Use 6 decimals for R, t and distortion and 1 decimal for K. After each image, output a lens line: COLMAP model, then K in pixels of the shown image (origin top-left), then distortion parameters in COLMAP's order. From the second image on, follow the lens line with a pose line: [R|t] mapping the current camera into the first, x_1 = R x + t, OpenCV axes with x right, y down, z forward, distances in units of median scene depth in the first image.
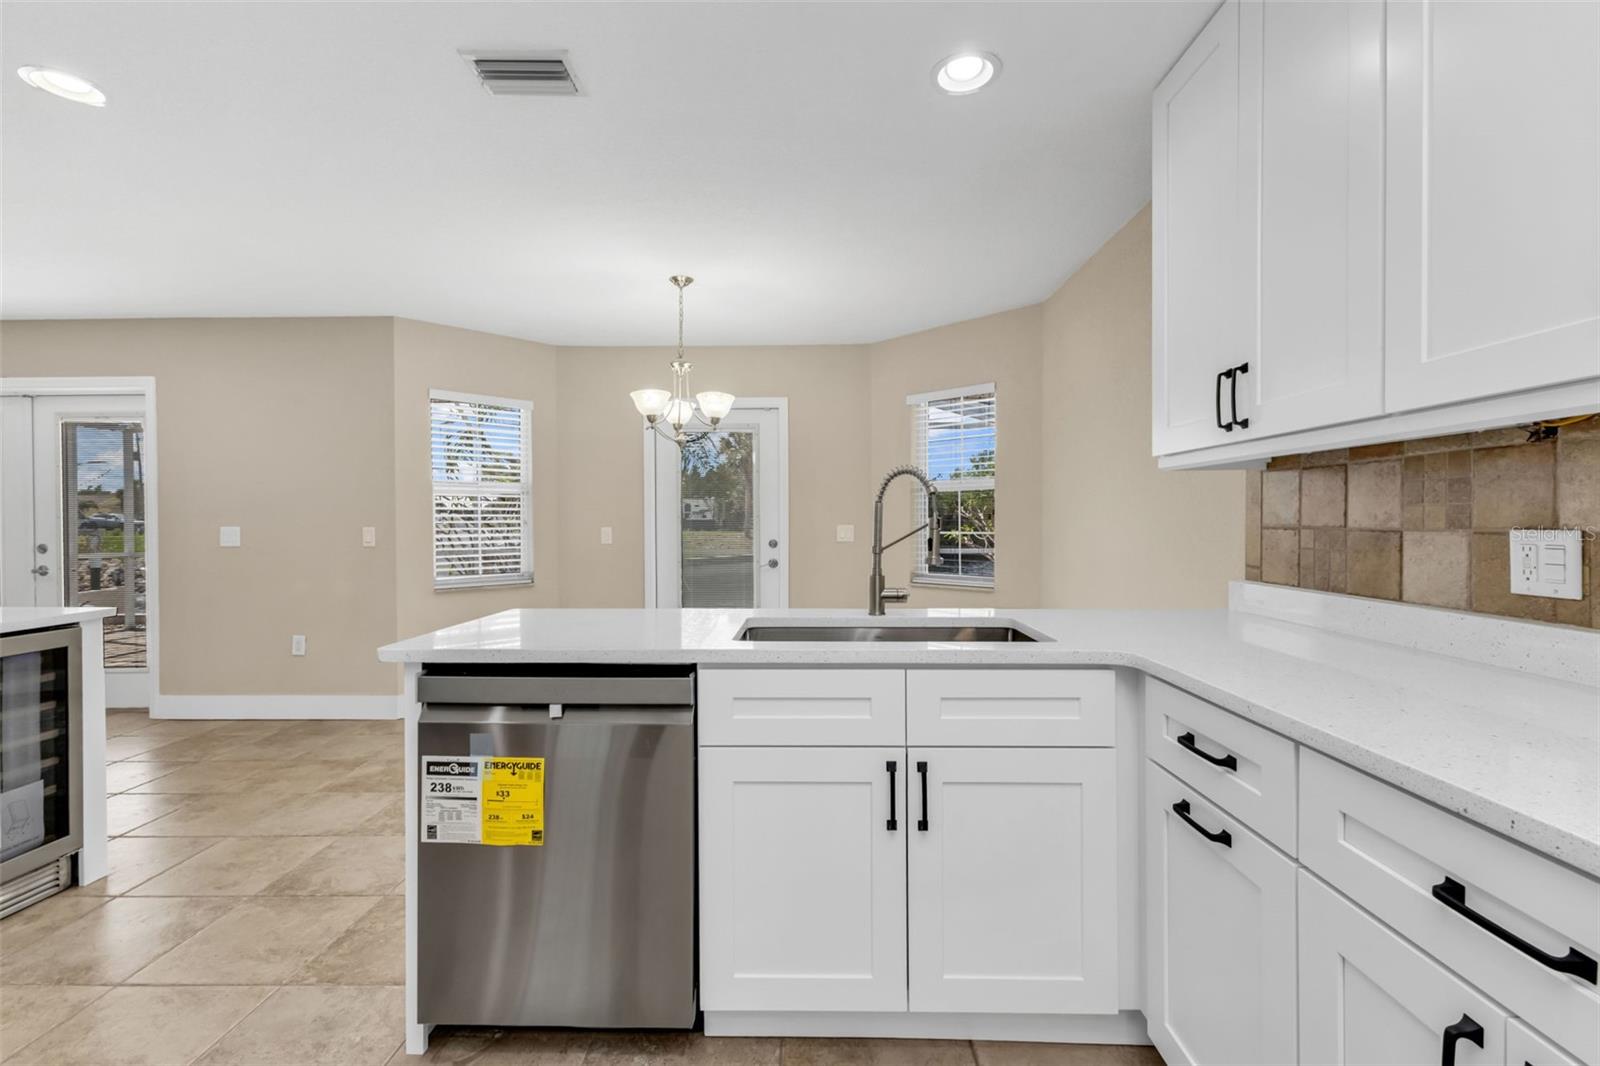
lens RADIAL K [[706.0, 0, 806.7], [0, 706.0, 523.2], [0, 0, 1]] dist [0.014023, -0.001525]
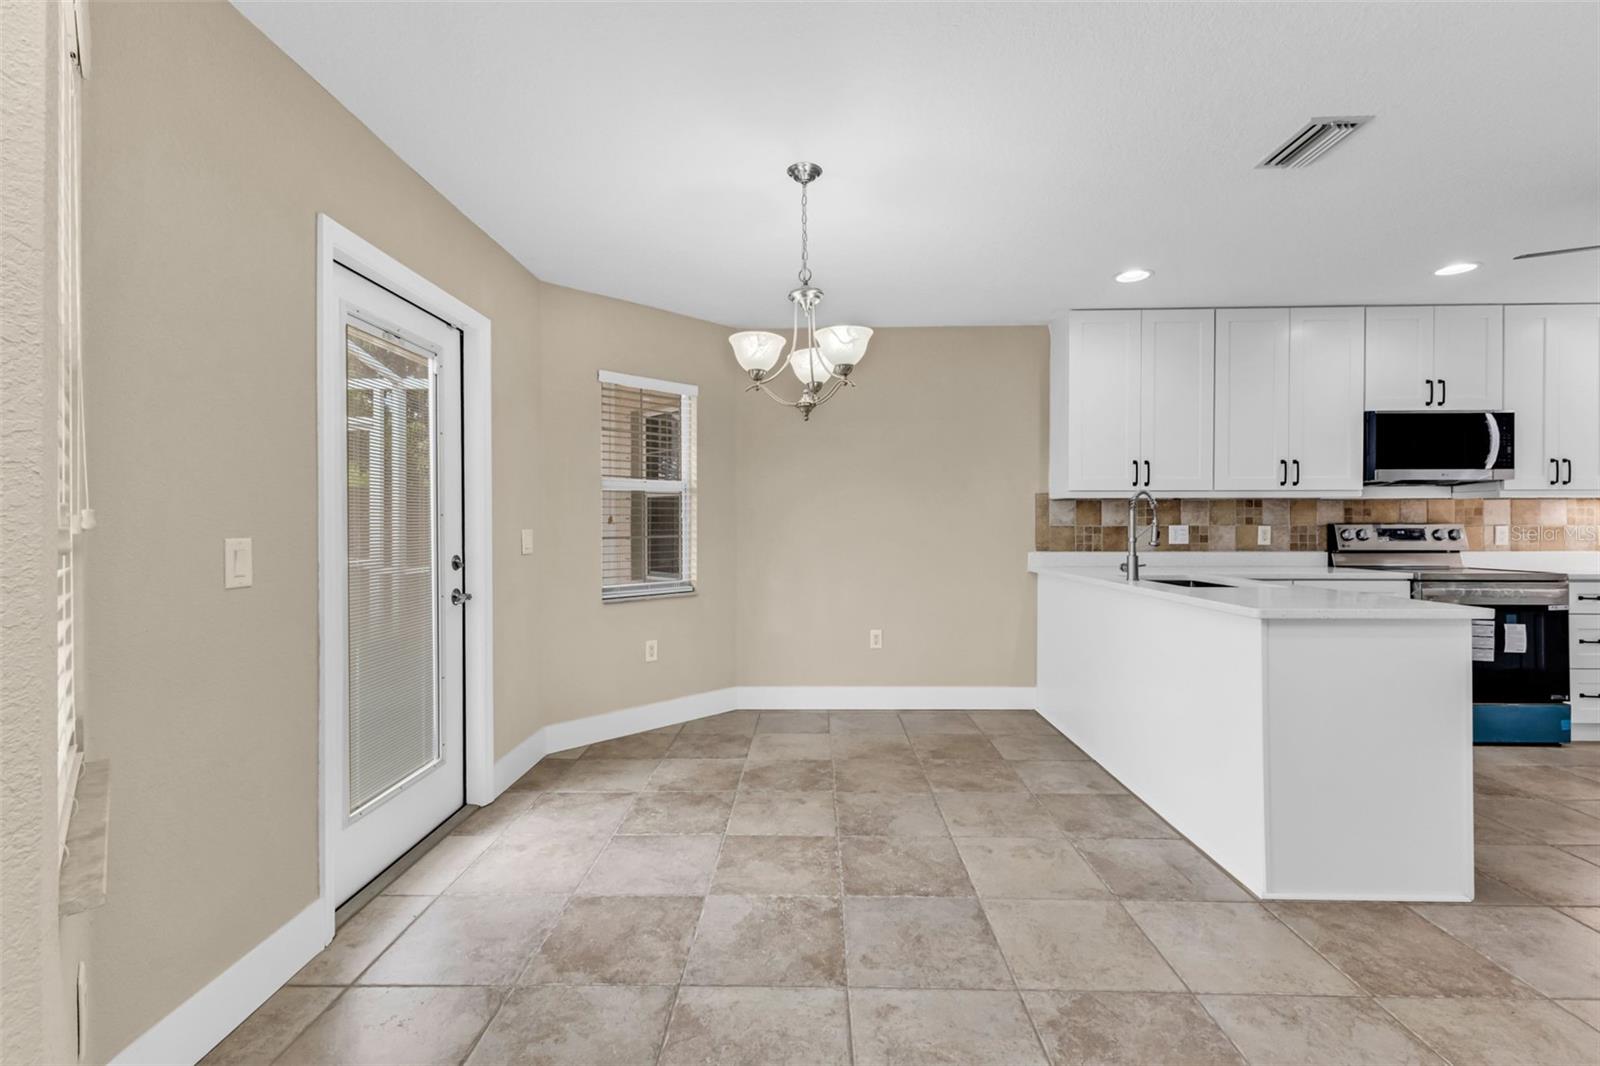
lens RADIAL K [[706.0, 0, 791.7], [0, 706.0, 521.5], [0, 0, 1]] dist [0.014023, -0.001525]
pose [[0.011244, 0.006447, 0.999916, -1.211368], [0.005746, 0.999962, -0.006512, 0.002396], [-0.999920, 0.005818, 0.011207, 1.416201]]
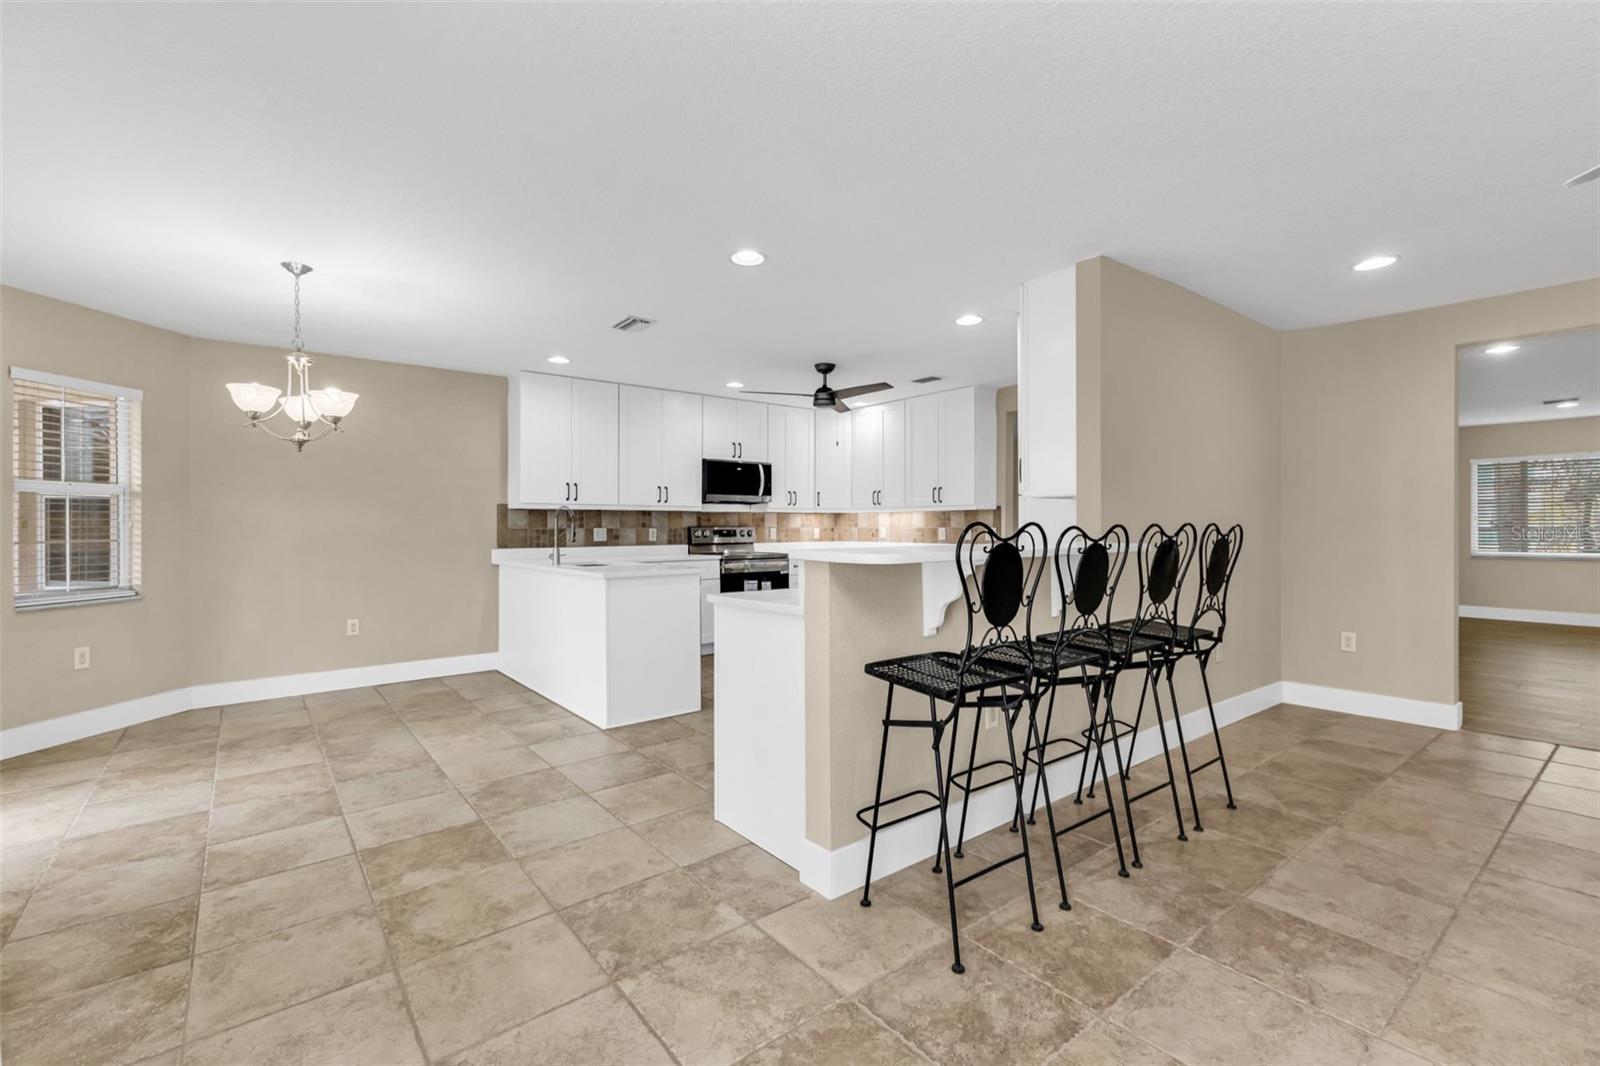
lens RADIAL K [[706.0, 0, 800.3], [0, 706.0, 528.5], [0, 0, 1]] dist [0.014023, -0.001525]
pose [[-0.631734, 0.000752, 0.775185, -1.850705], [0.007036, 0.999964, 0.004765, 0.000138], [-0.775153, 0.008464, -0.631717, 1.520383]]
